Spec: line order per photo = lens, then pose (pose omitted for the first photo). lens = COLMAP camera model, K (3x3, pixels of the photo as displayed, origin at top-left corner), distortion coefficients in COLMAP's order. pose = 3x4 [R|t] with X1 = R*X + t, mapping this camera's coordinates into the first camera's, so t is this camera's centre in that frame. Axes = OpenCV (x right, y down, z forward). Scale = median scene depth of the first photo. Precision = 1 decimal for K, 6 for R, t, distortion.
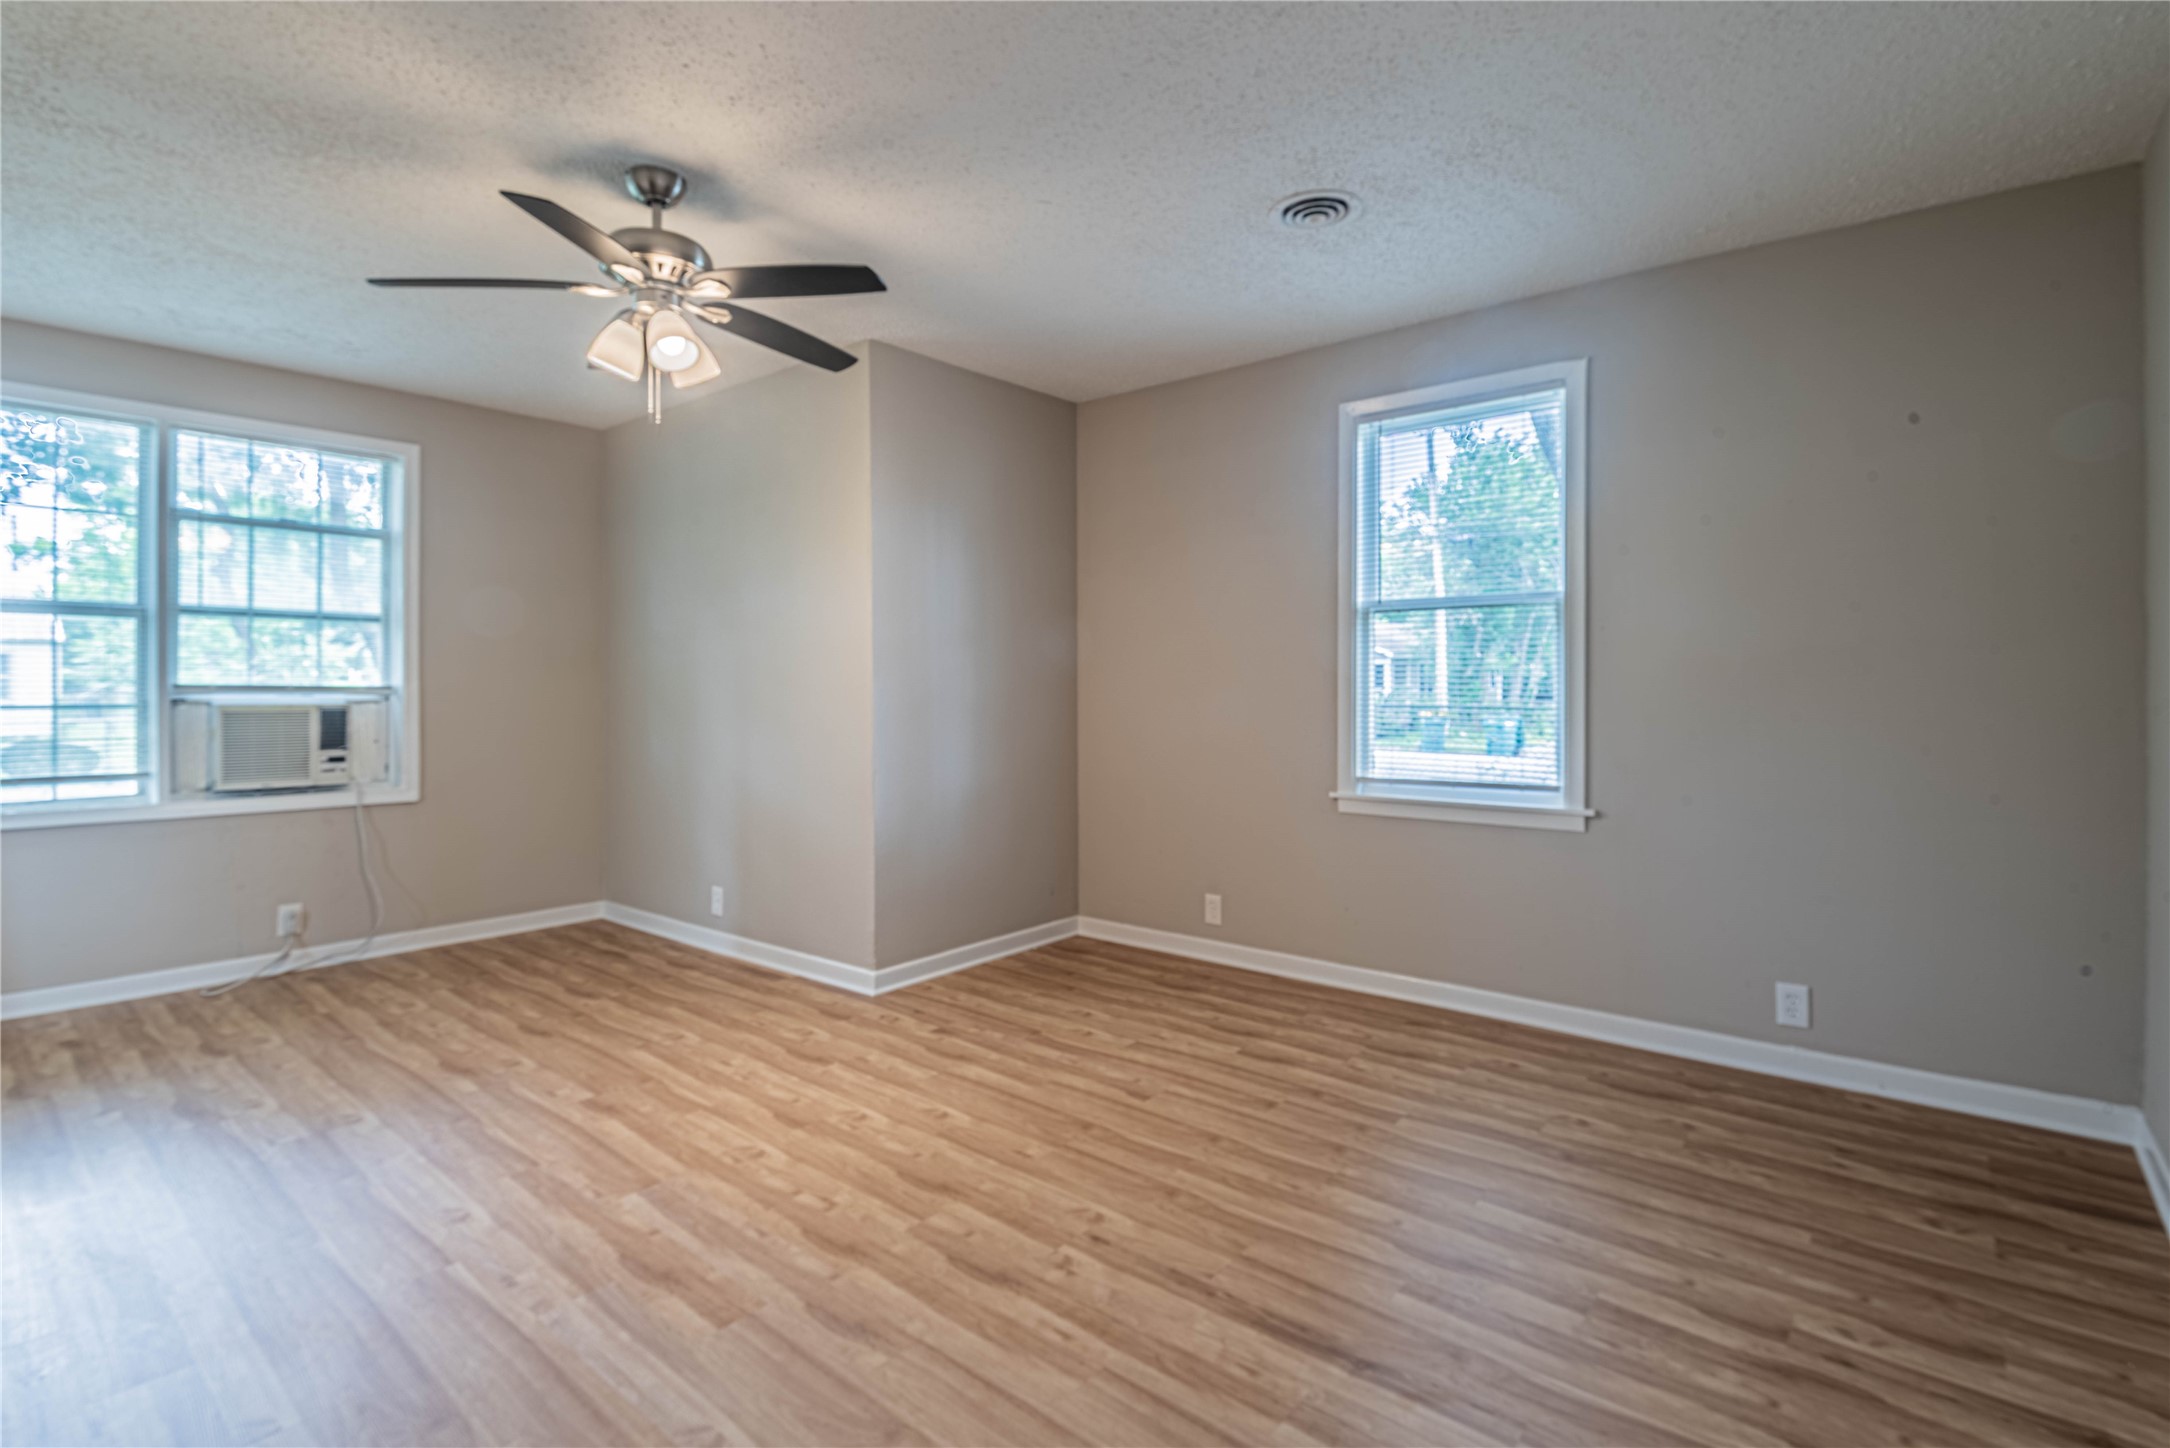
lens RADIAL K [[1014.6, 0, 1081.7], [0, 1014.6, 690.9], [0, 0, 1]] dist [0.023824, -0.023907]
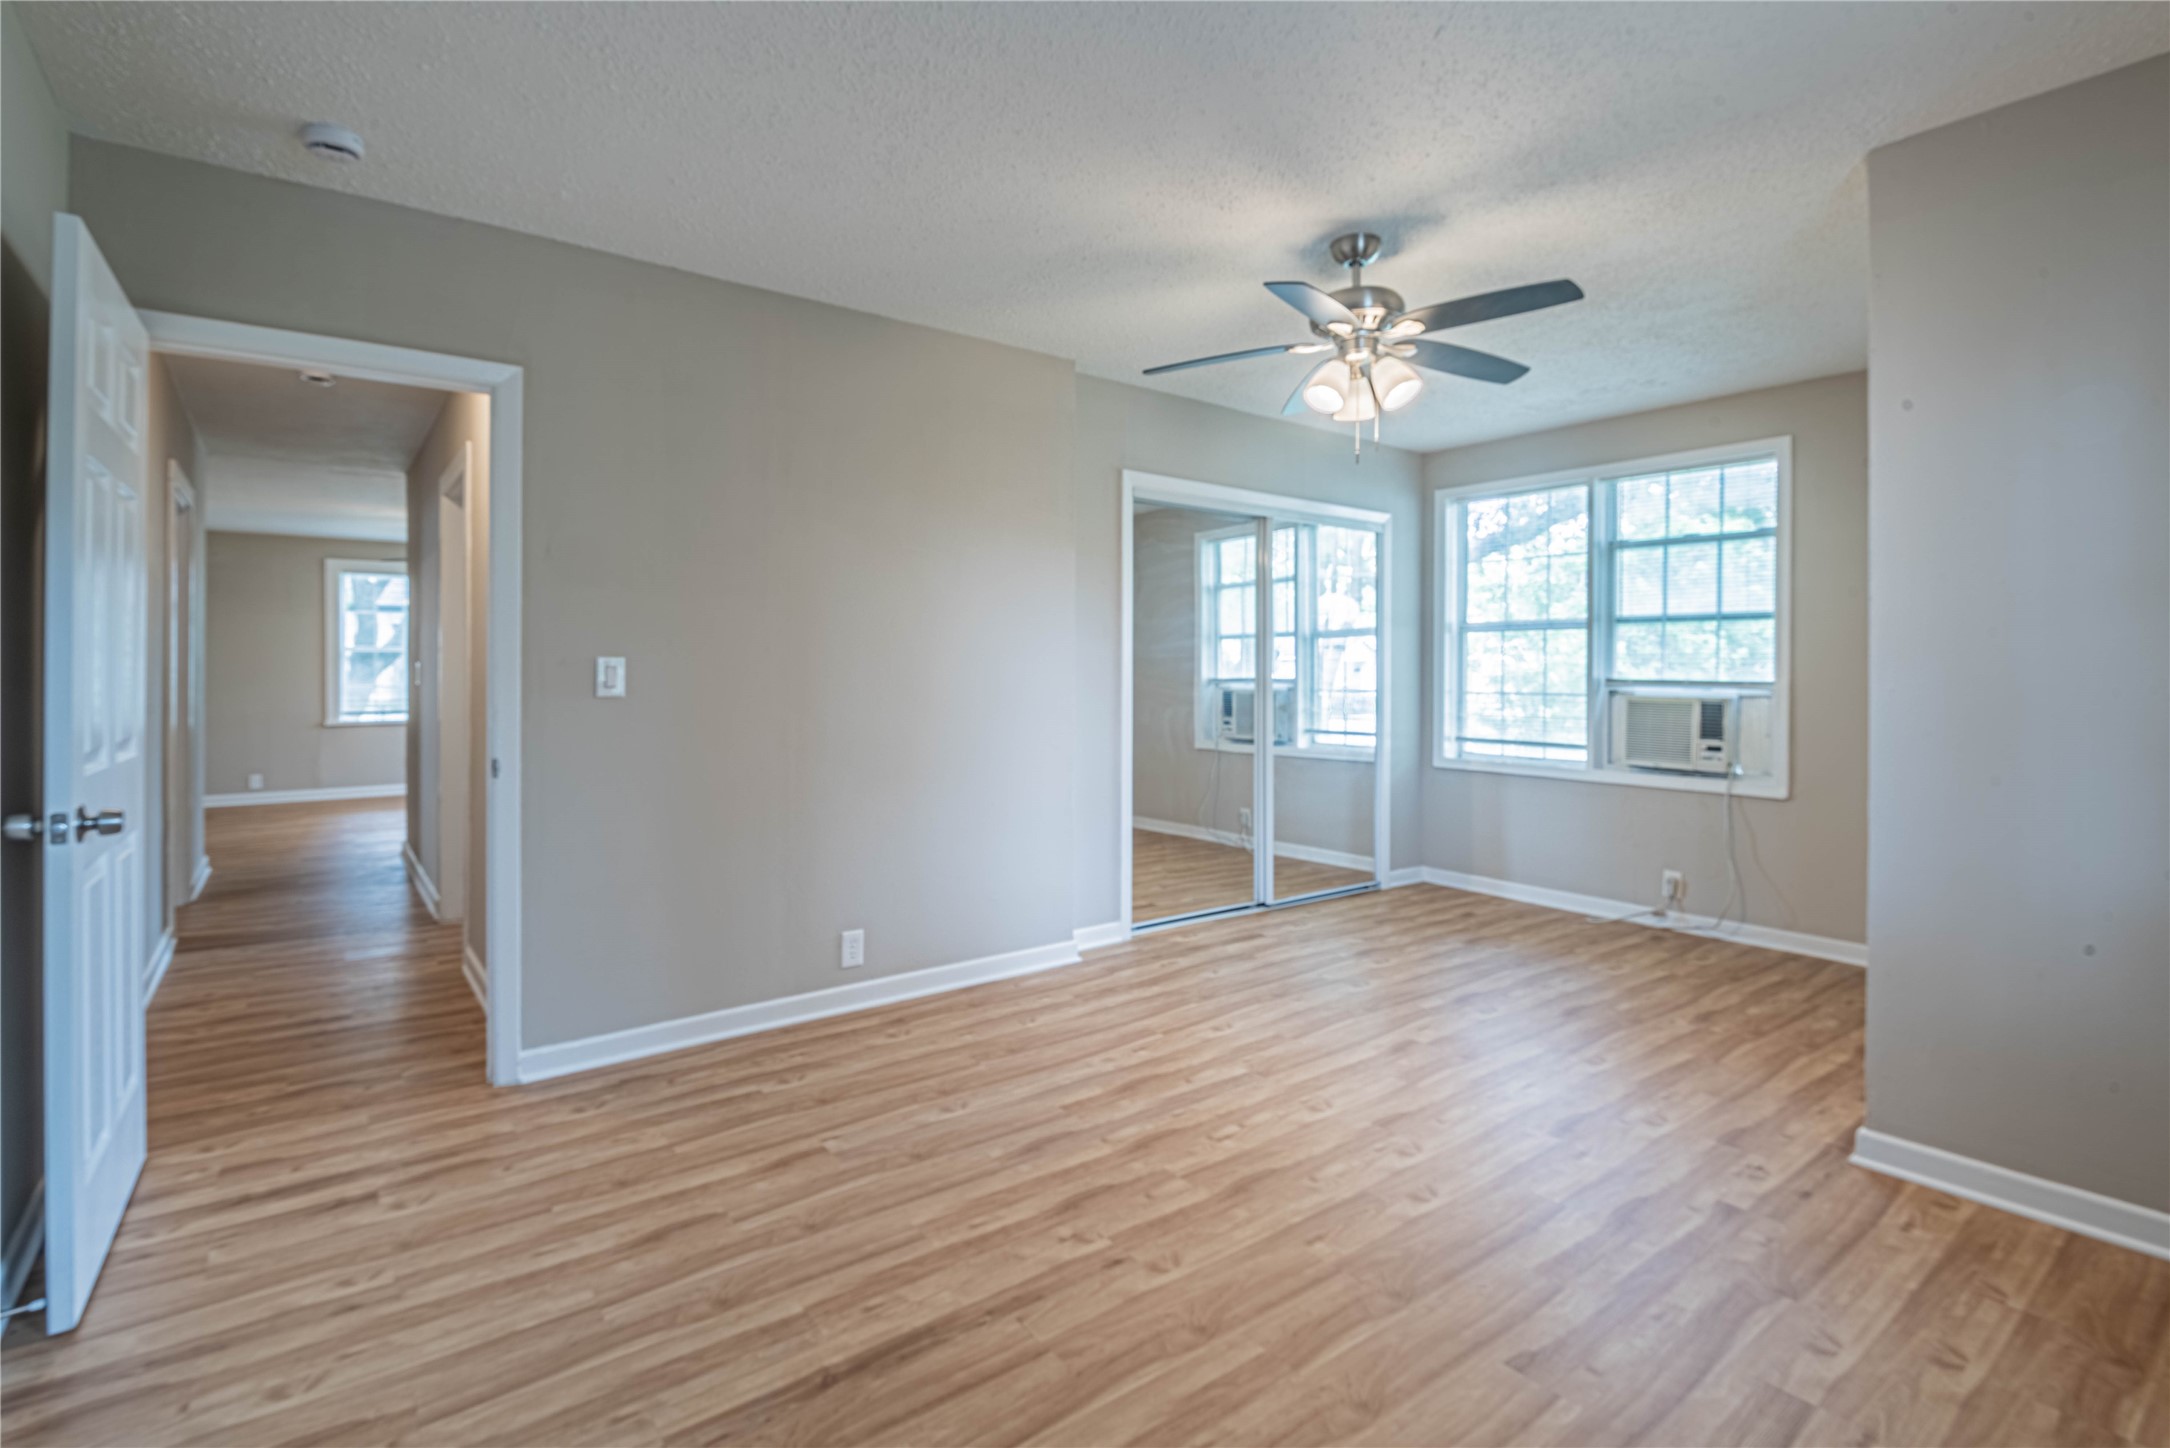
lens RADIAL K [[1019.0, 0, 1087.2], [0, 1019.0, 674.9], [0, 0, 1]] dist [0.024312, -0.023584]
pose [[-0.227211, -0.001675, -0.973844, 0.786221], [-0.007329, 0.999973, -0.000010, -0.010412], [0.973818, 0.007135, -0.227217, 0.975771]]
